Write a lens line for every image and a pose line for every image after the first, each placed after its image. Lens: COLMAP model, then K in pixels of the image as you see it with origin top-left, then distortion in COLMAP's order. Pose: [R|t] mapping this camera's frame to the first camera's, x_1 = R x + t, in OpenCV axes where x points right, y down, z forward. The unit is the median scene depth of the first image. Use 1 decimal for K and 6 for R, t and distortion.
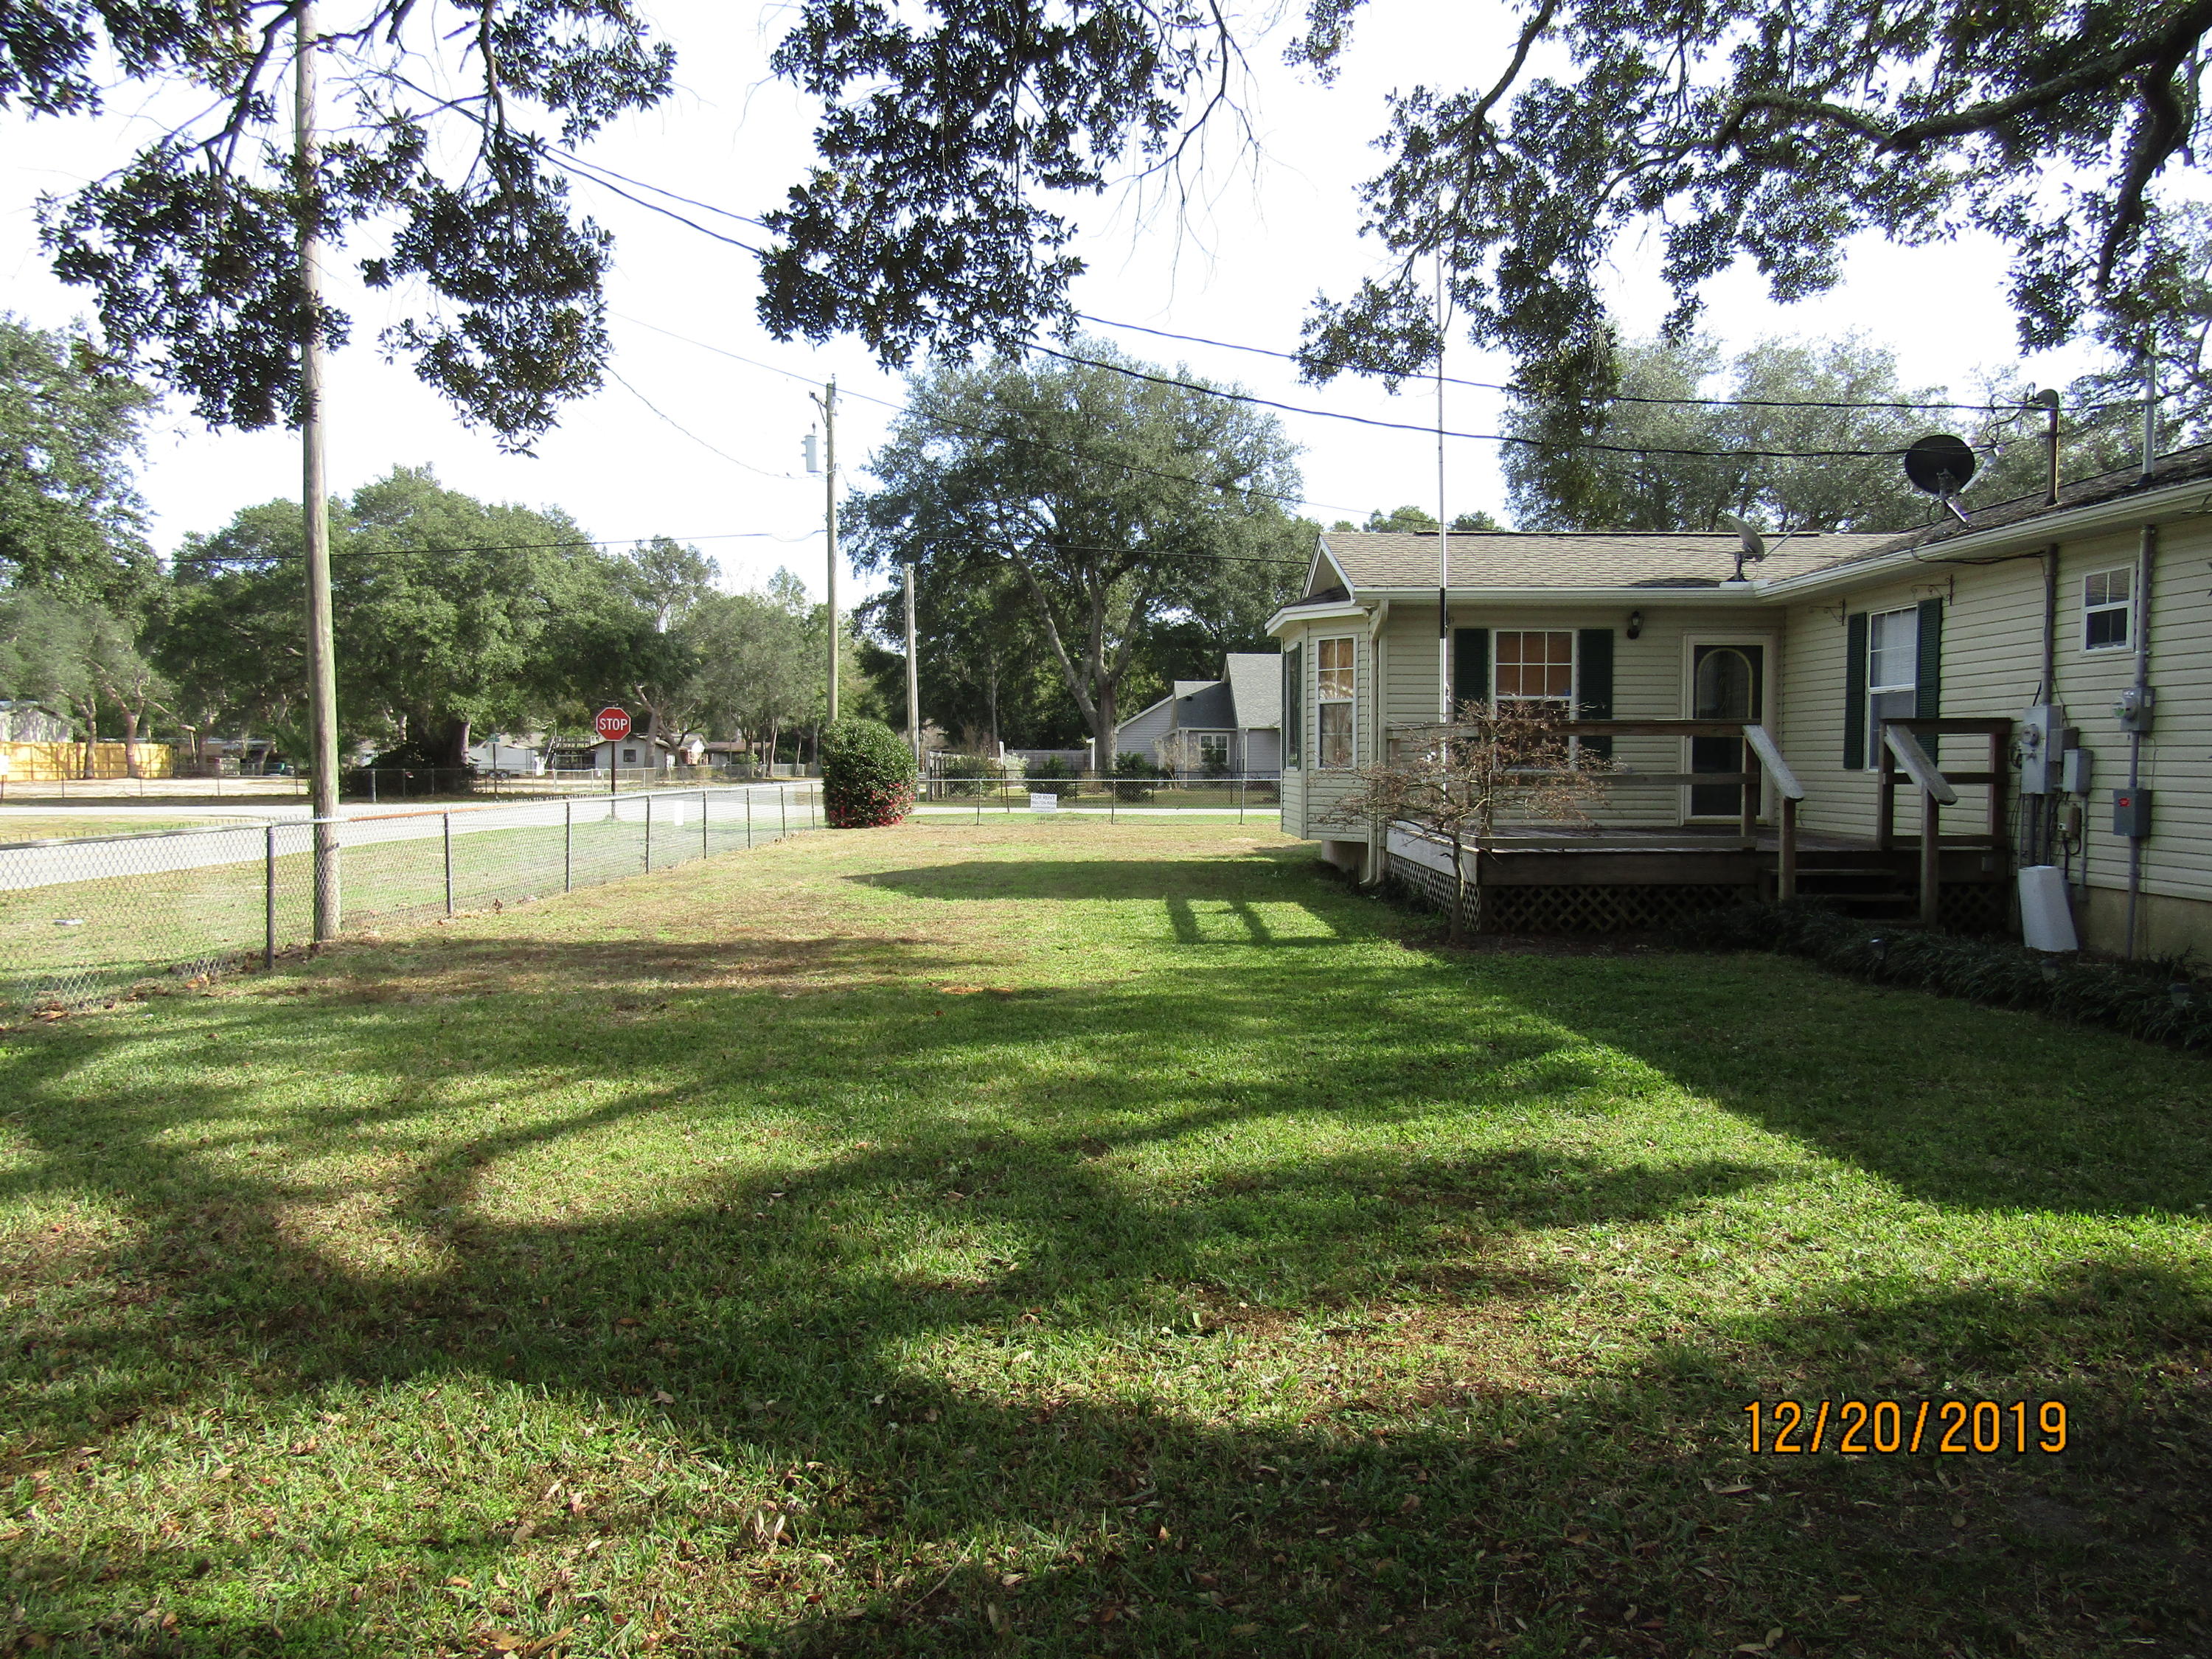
lens RADIAL K [[1556.4, 0, 1106.0], [0, 1556.4, 829.5], [0, 0, 1]] dist [-0.000663, 0.000011]
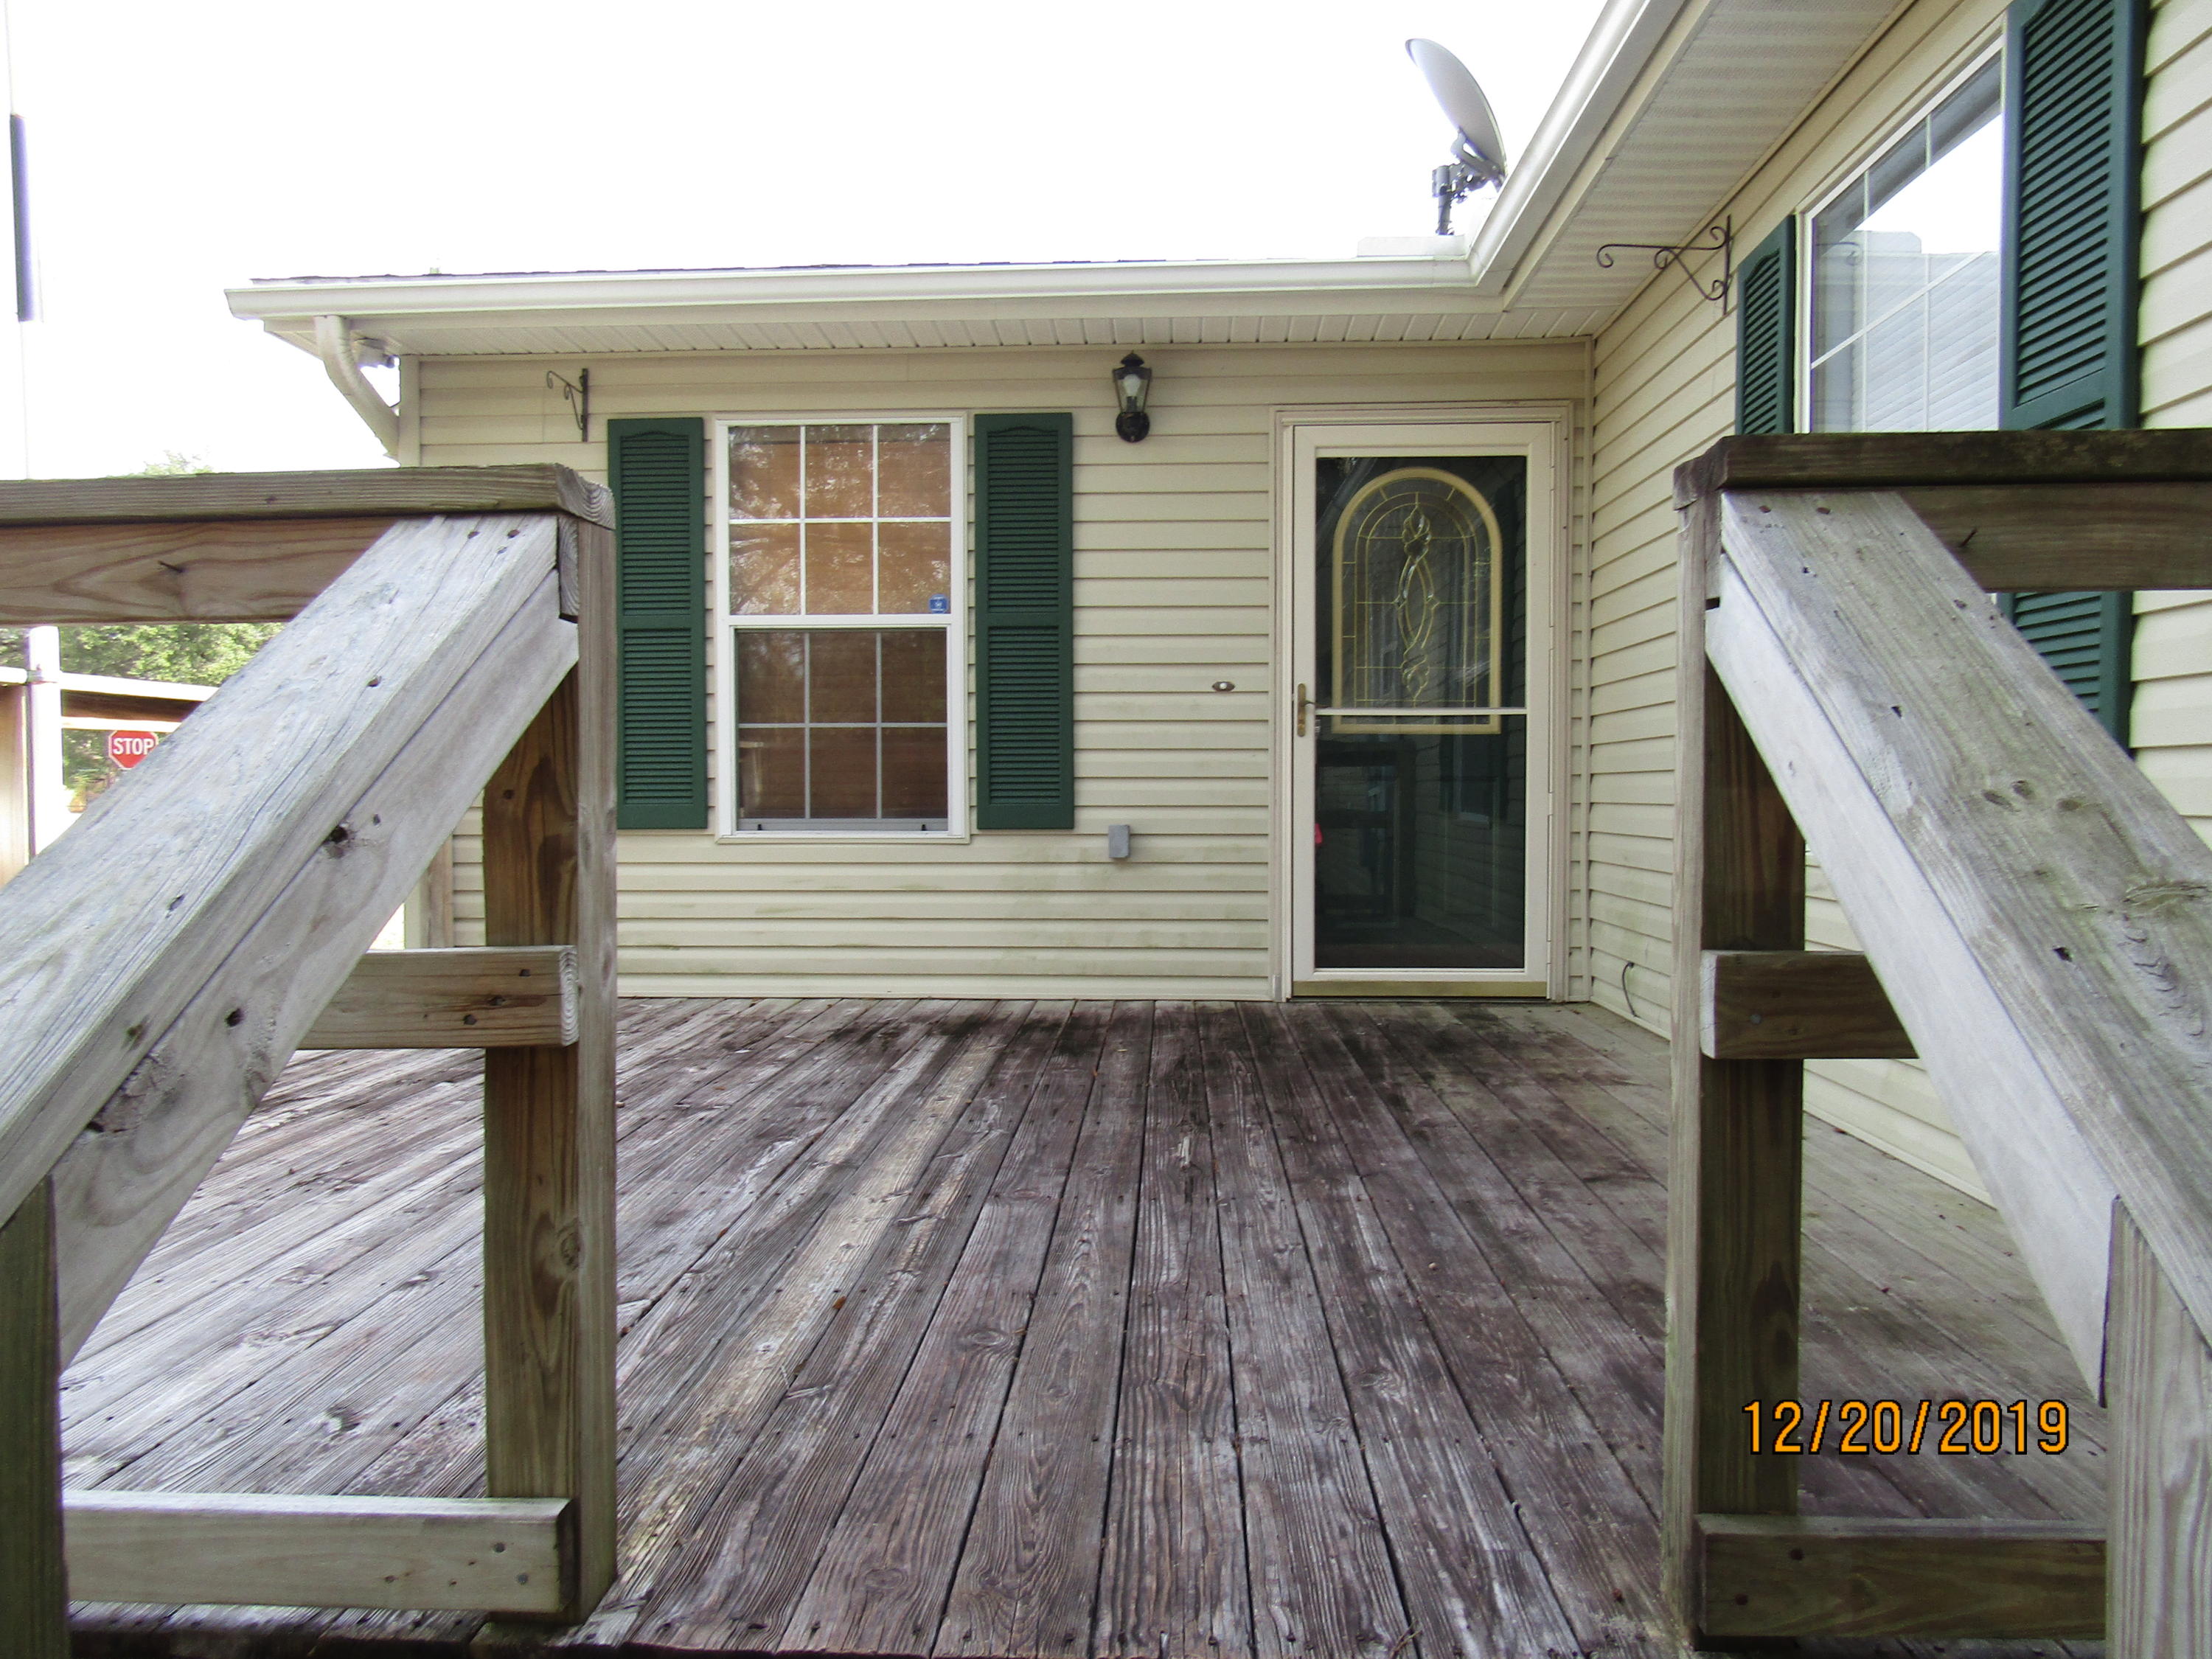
lens RADIAL K [[1556.4, 0, 1106.0], [0, 1556.4, 829.5], [0, 0, 1]] dist [-0.000663, 0.000011]
pose [[0.998827, -0.009134, -0.047547, 0.442170], [0.008457, 0.999860, -0.014409, -0.043583], [0.047672, 0.013990, 0.998765, 0.846966]]
